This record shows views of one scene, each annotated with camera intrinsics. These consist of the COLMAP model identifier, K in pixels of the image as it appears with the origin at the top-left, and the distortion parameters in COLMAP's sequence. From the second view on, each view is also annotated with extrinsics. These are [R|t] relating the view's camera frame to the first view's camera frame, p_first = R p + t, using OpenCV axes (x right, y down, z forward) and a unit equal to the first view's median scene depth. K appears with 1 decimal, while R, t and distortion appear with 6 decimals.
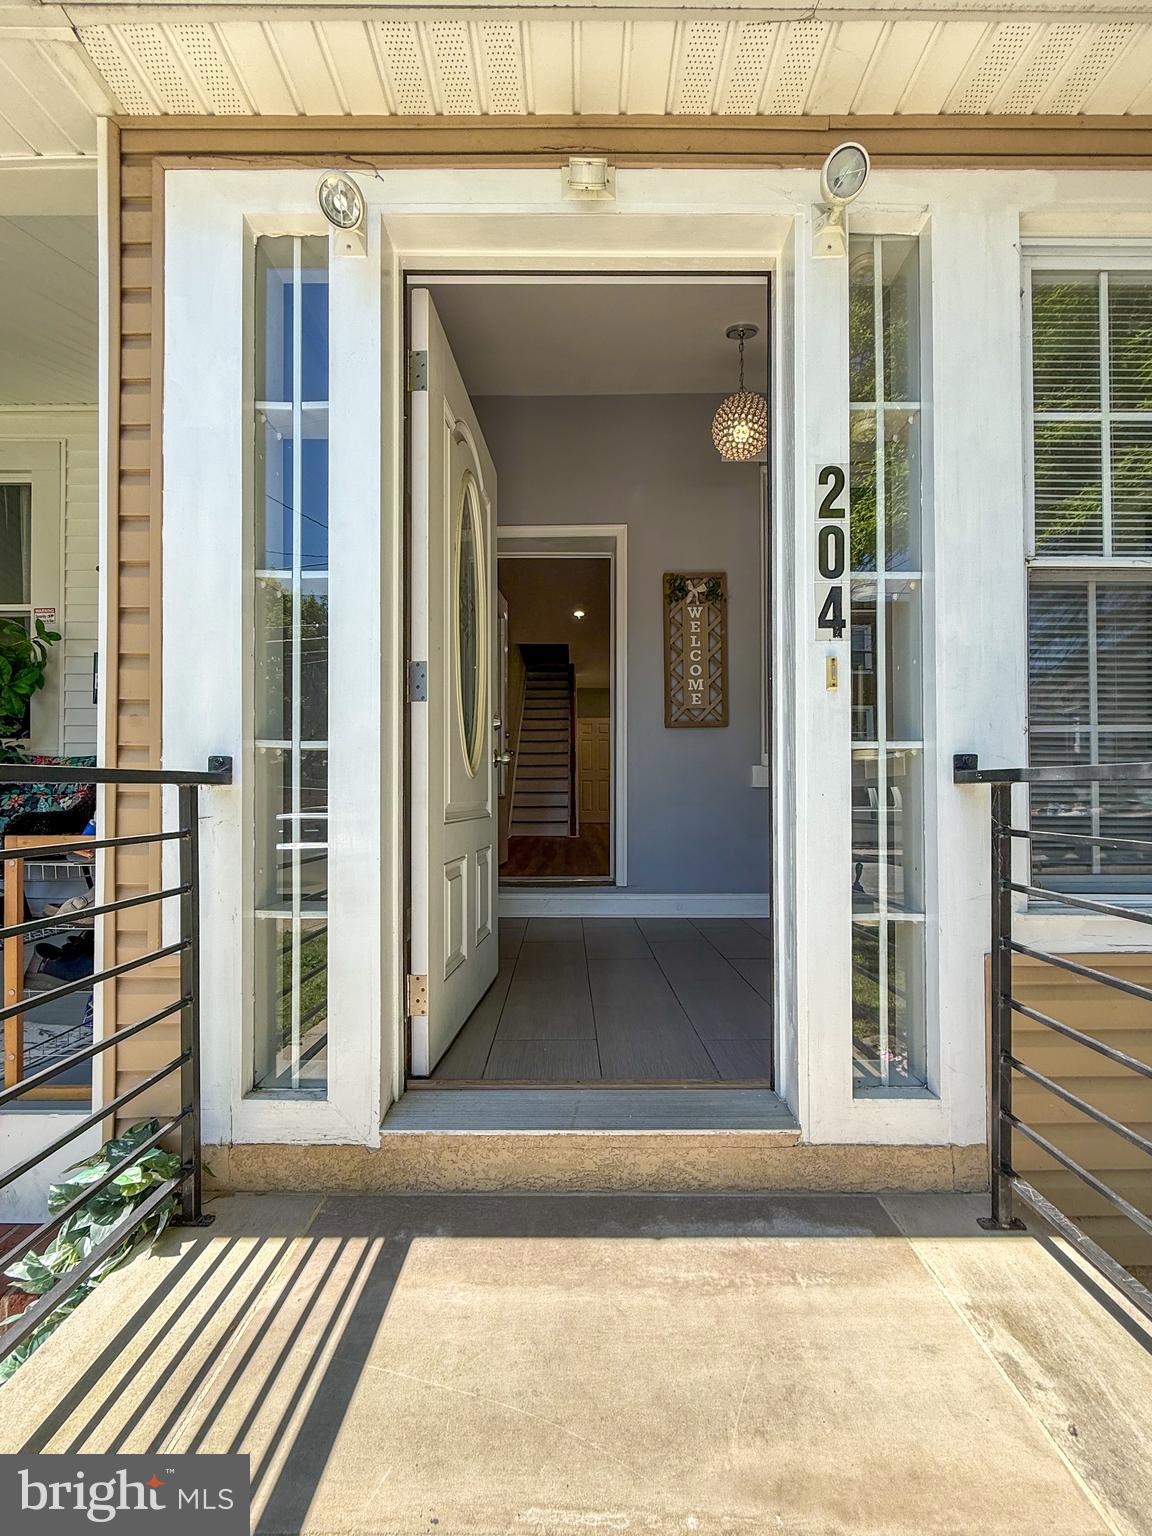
lens RADIAL K [[624.3, 0, 575.2], [0, 624.3, 790.4], [0, 0, 1]] dist [-0.002693, -0.000239]
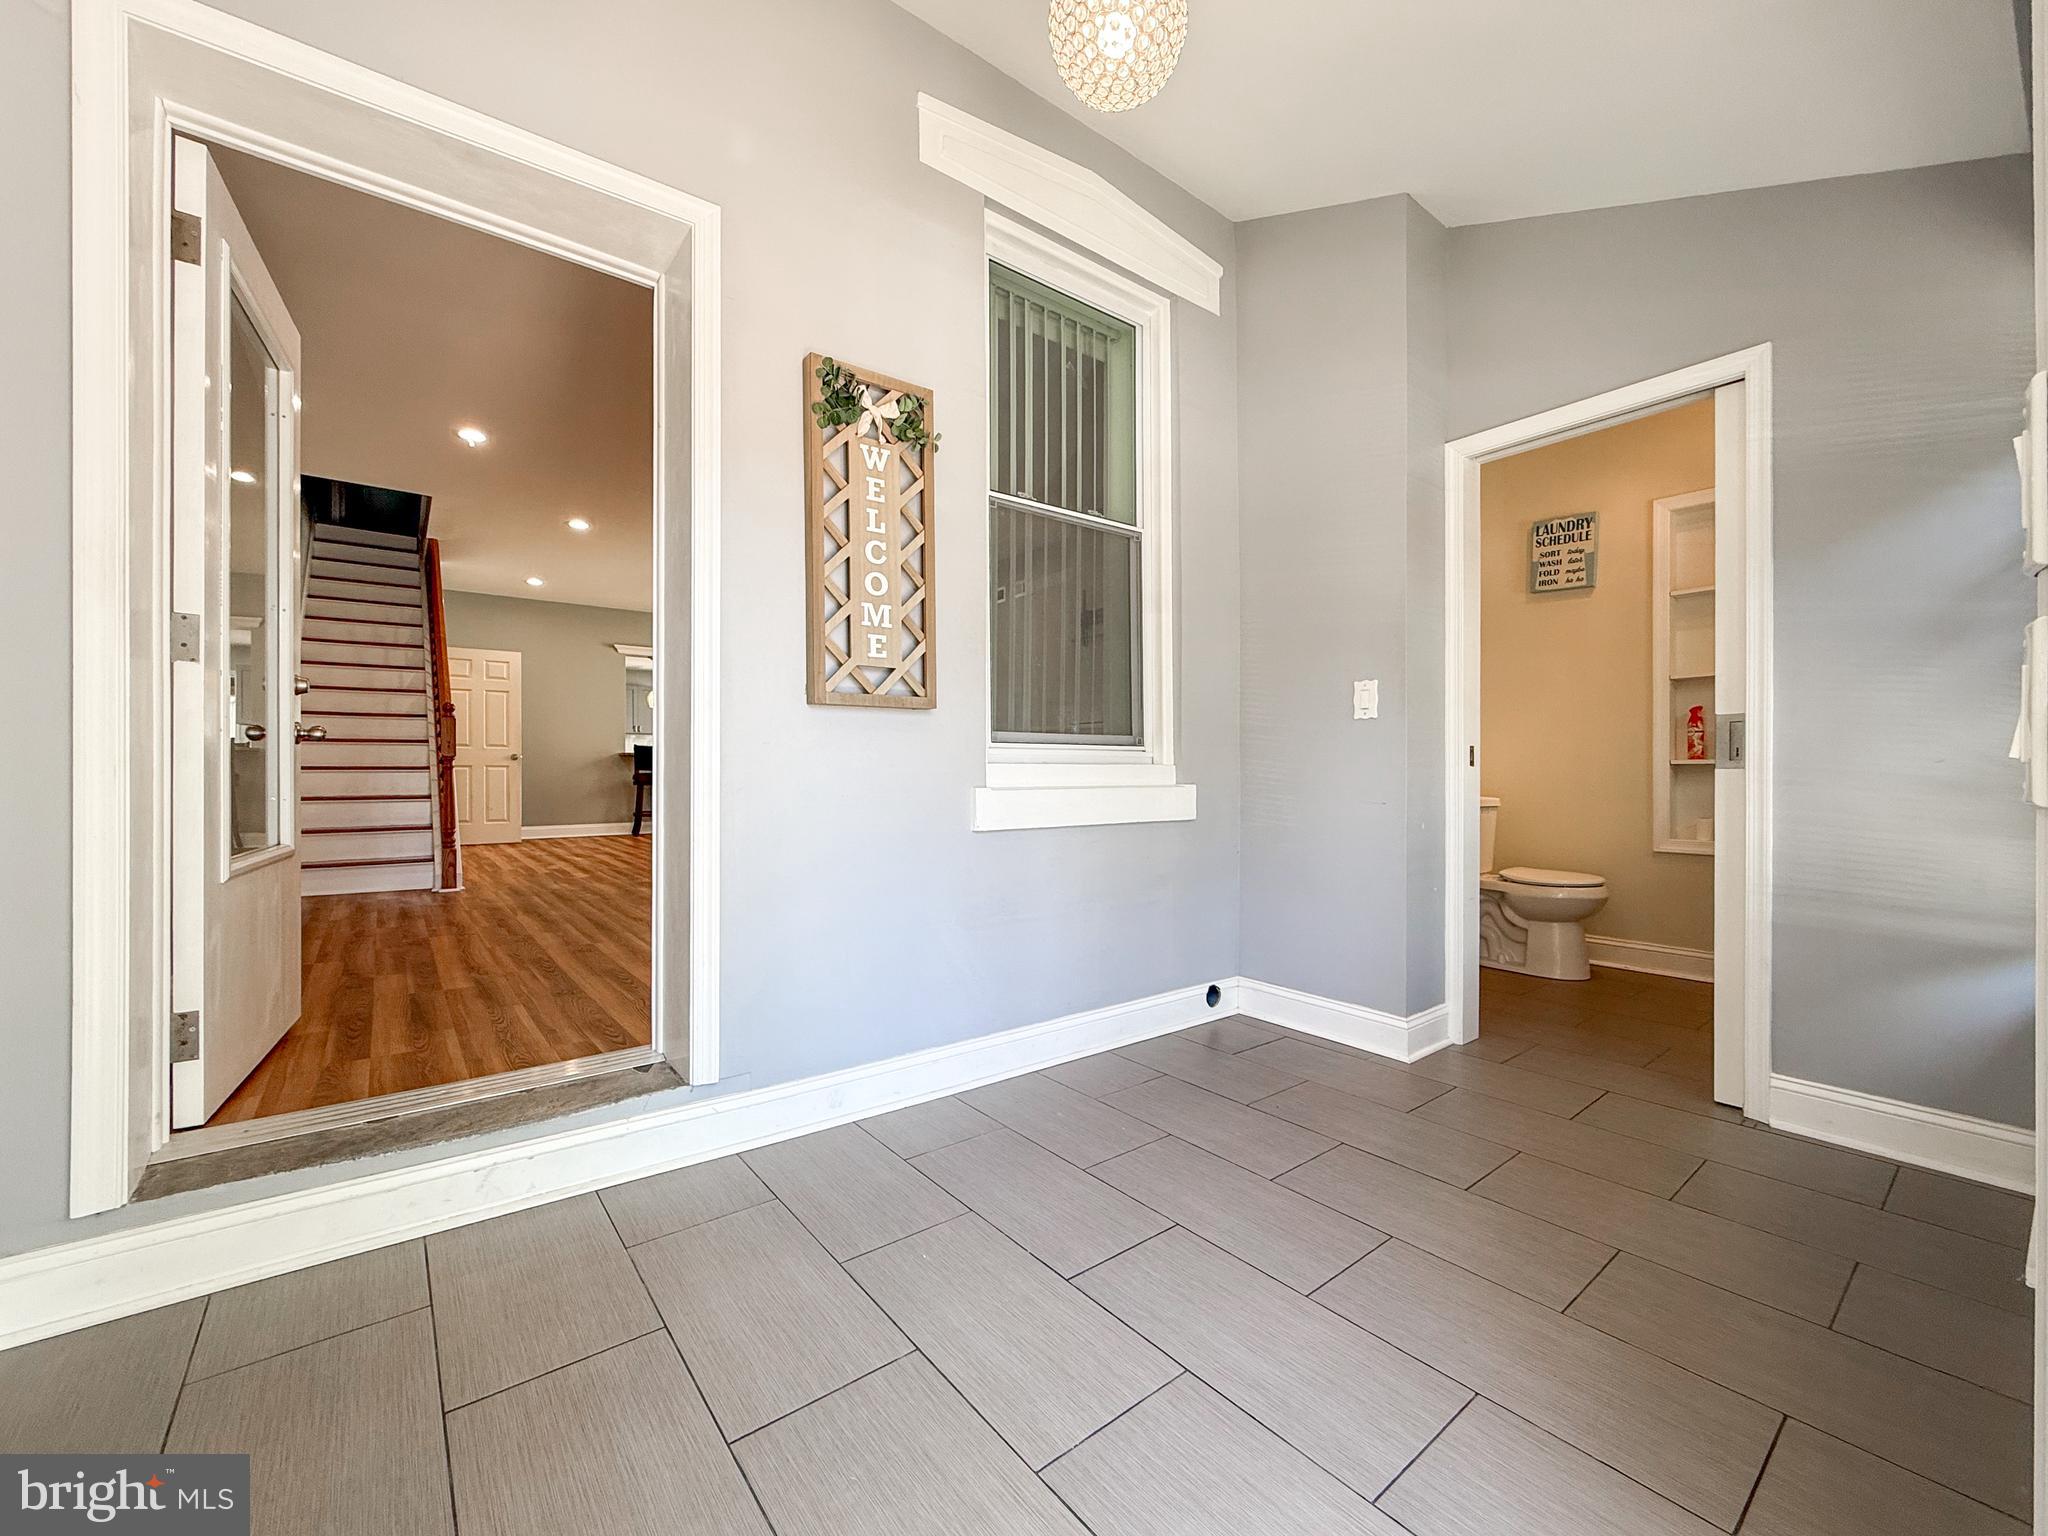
lens RADIAL K [[832.4, 0, 1067.5], [0, 832.4, 777.7], [0, 0, 1]] dist [-0.002693, -0.000239]
pose [[0.776413, 0.000898, 0.630224, -0.085924], [-0.007892, 0.999934, 0.008298, -0.054130], [-0.630175, -0.011417, 0.776369, 0.423366]]
